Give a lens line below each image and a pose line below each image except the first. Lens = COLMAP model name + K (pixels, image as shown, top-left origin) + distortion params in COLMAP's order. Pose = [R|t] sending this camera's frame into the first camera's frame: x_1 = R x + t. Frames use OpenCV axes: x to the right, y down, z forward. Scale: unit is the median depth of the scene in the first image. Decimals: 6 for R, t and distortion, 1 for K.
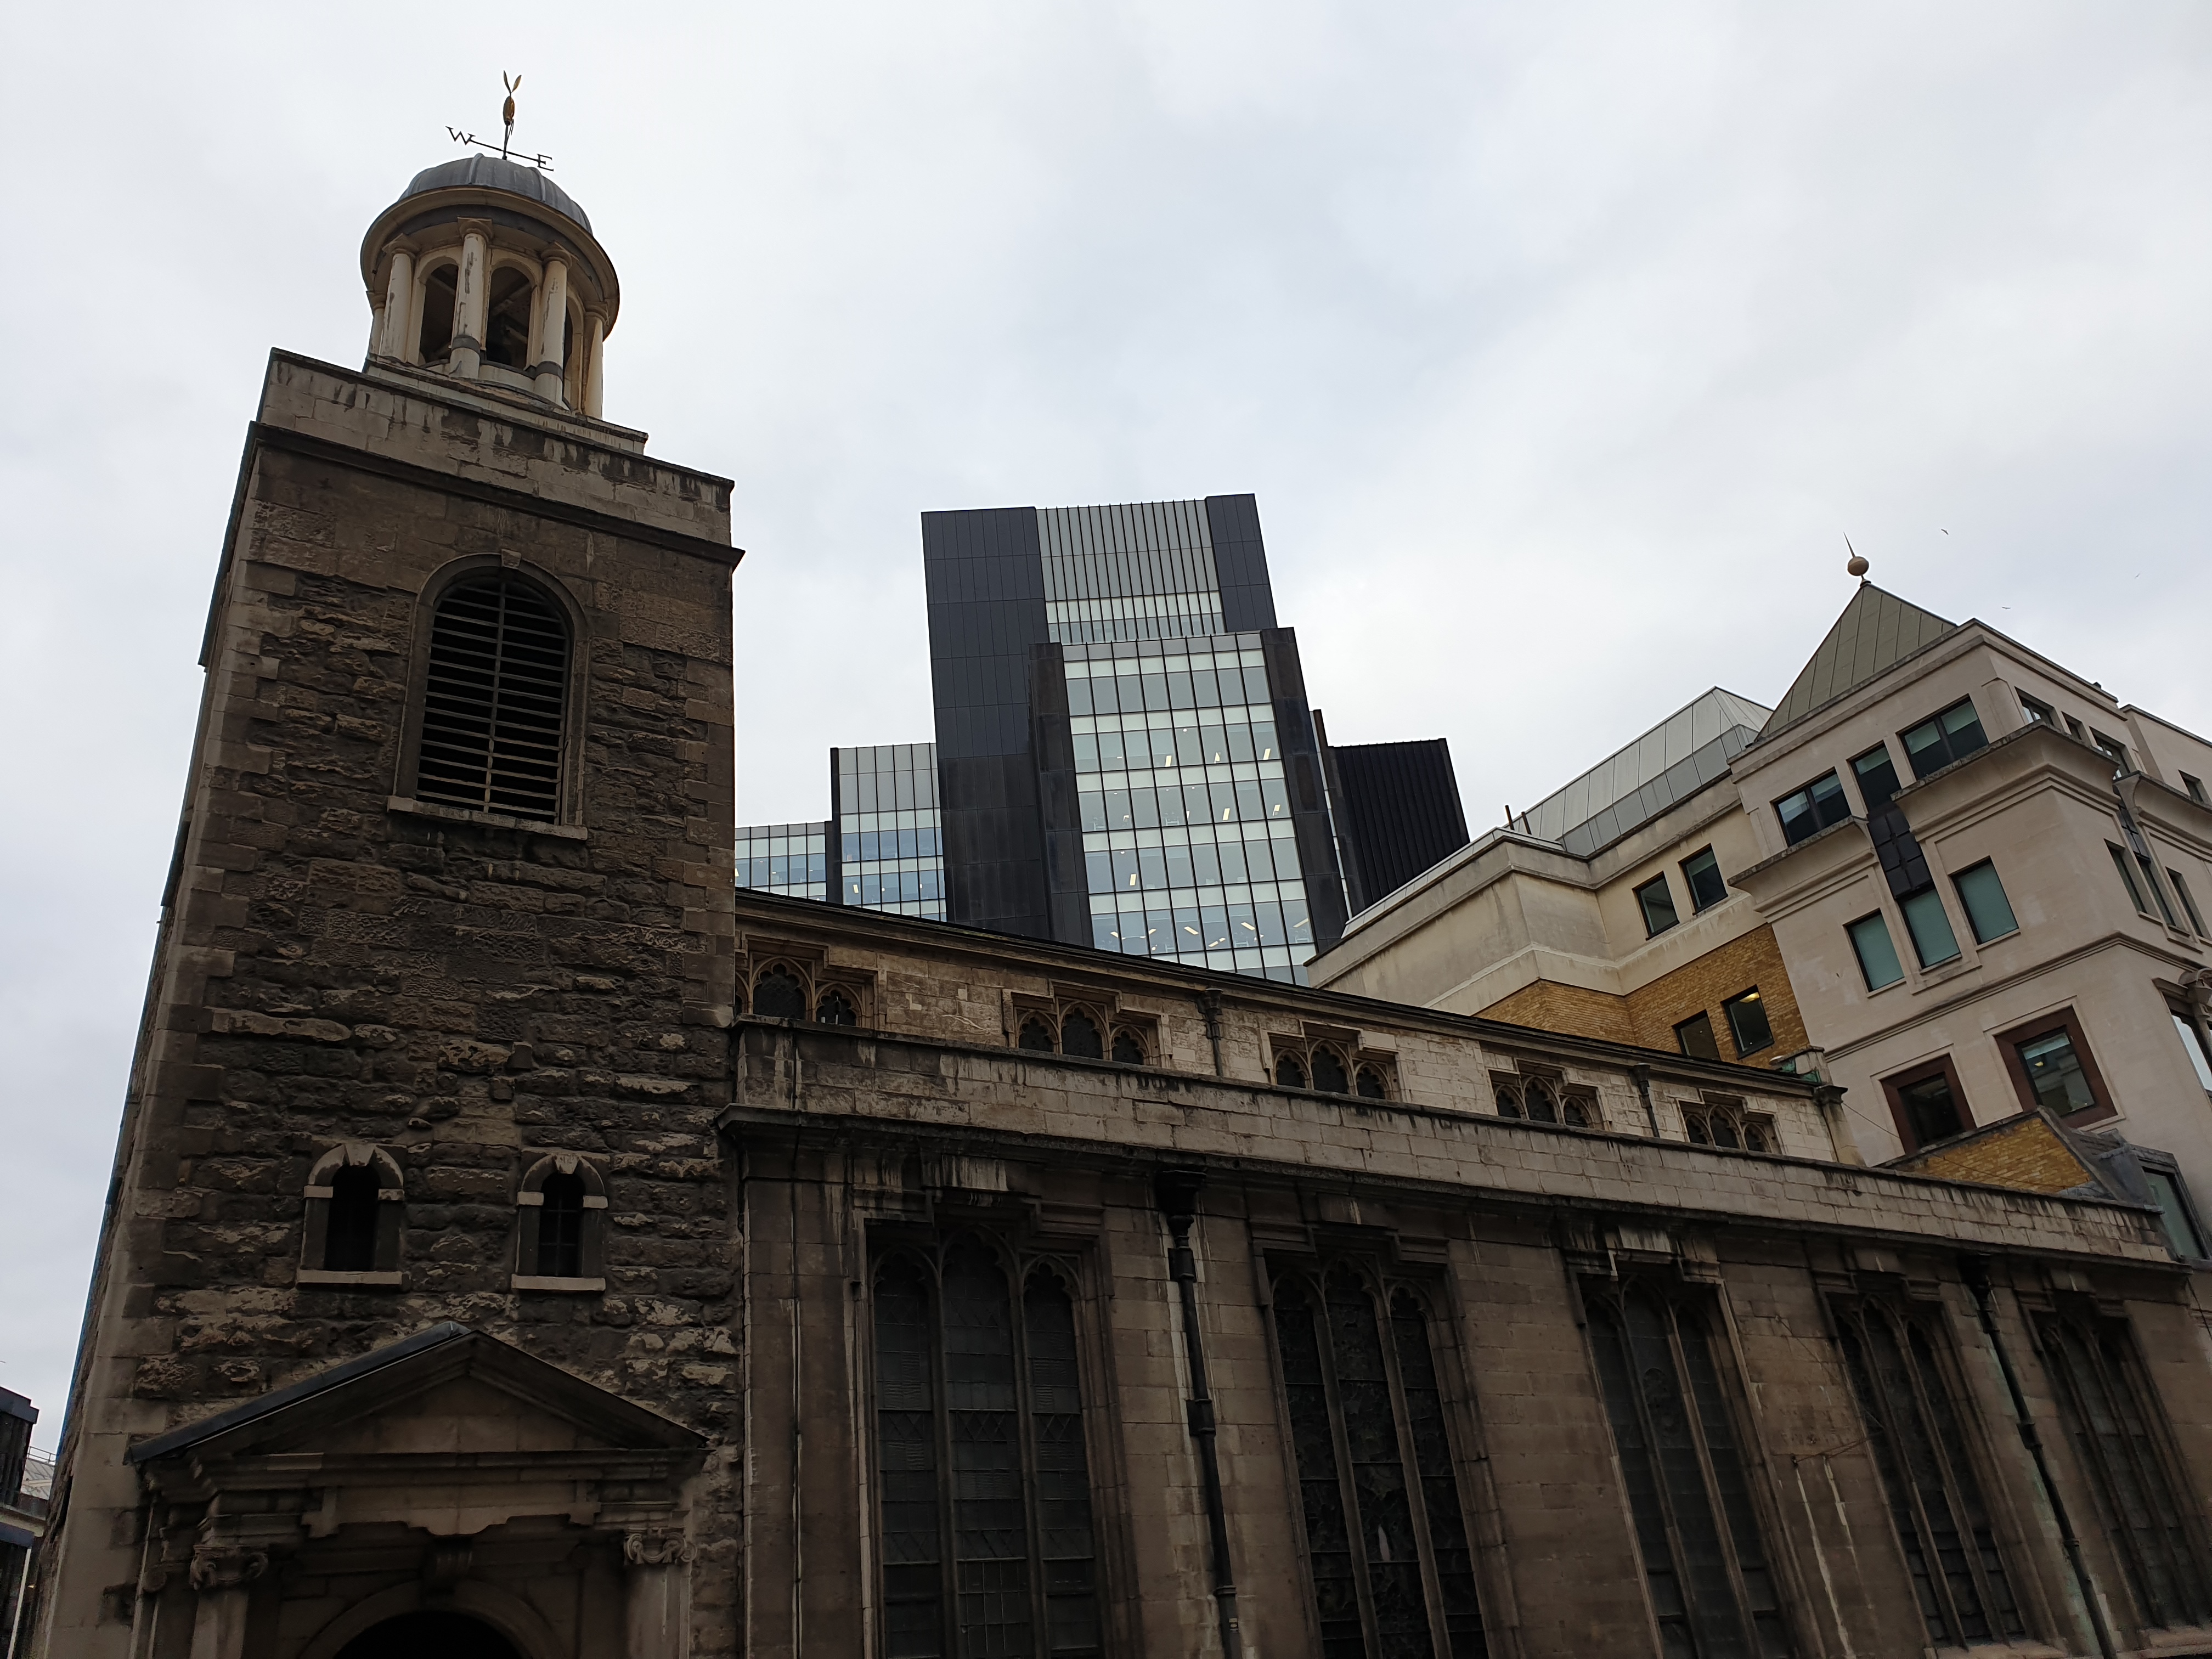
lens RADIAL K [[1702.9, 0, 1106.0], [0, 1702.9, 829.5], [0, 0, 1]] dist [0.070654, -0.072406]
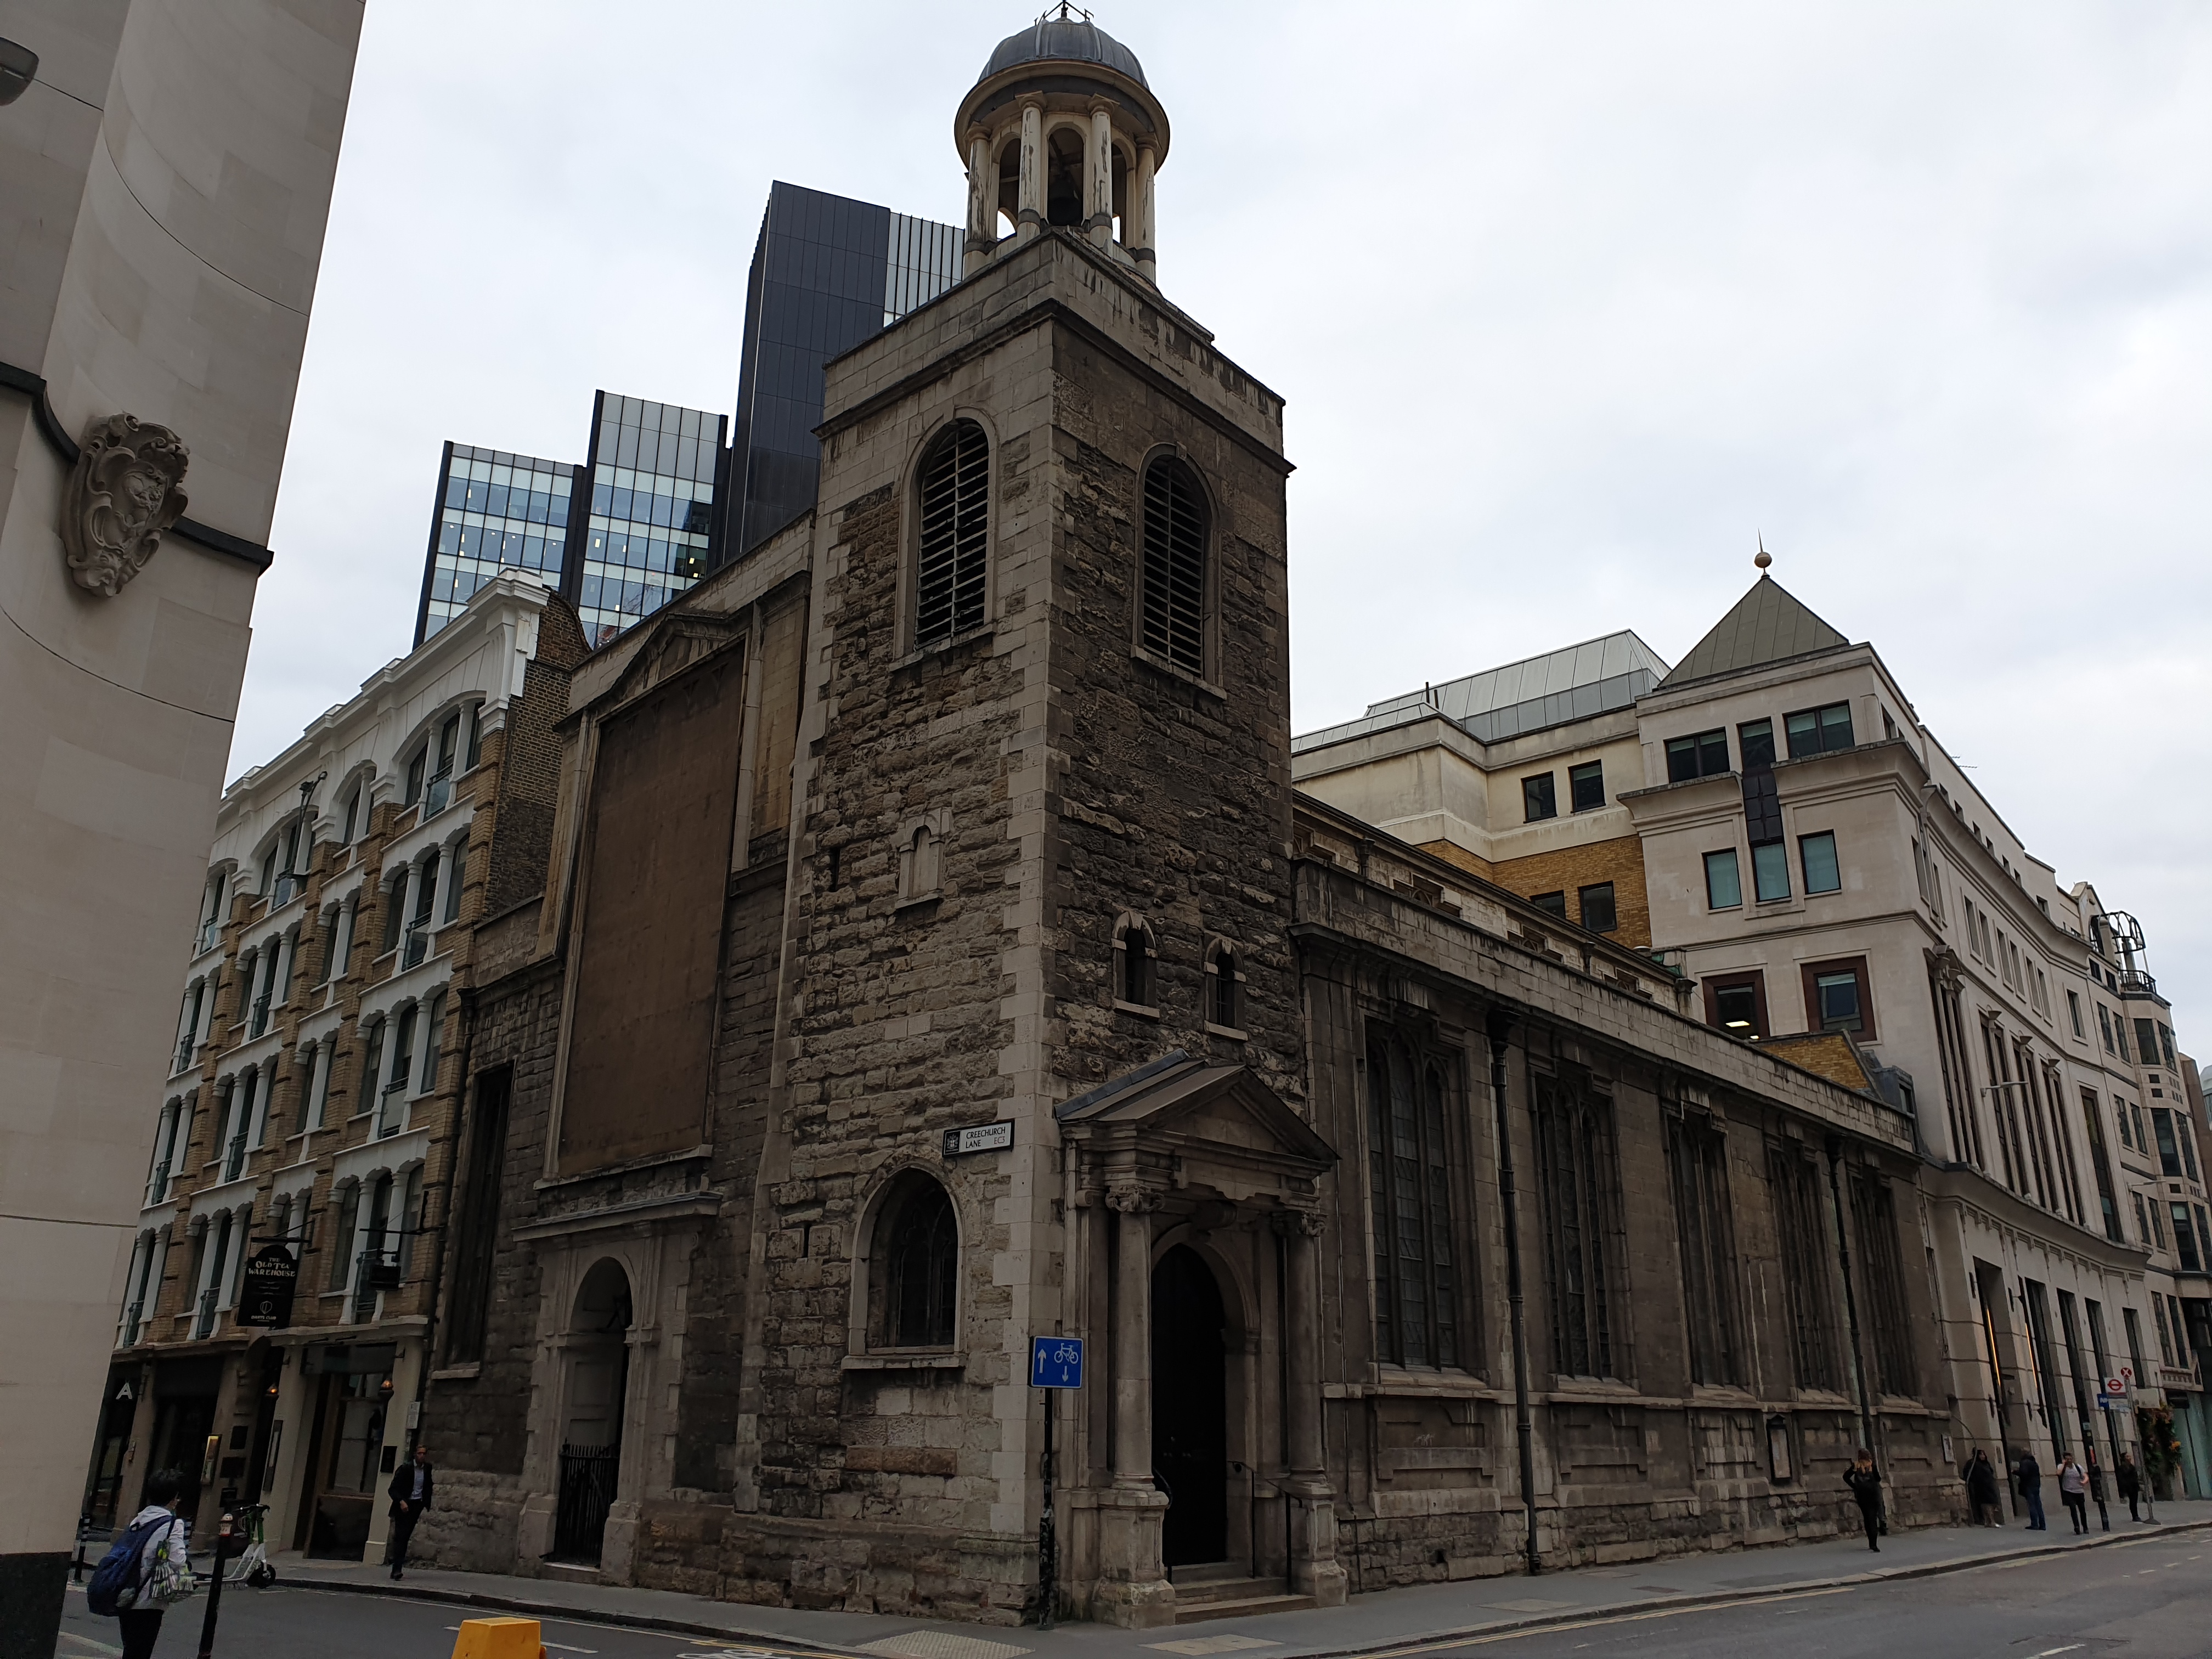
lens RADIAL K [[1710.7, 0, 1106.0], [0, 1710.7, 829.5], [0, 0, 1]] dist [0.145319, -0.273741]
pose [[0.944046, 0.201527, 0.261084, -0.652571], [-0.241256, 0.961712, 0.130018, -0.042596], [-0.224885, -0.185731, 0.956520, -0.229933]]
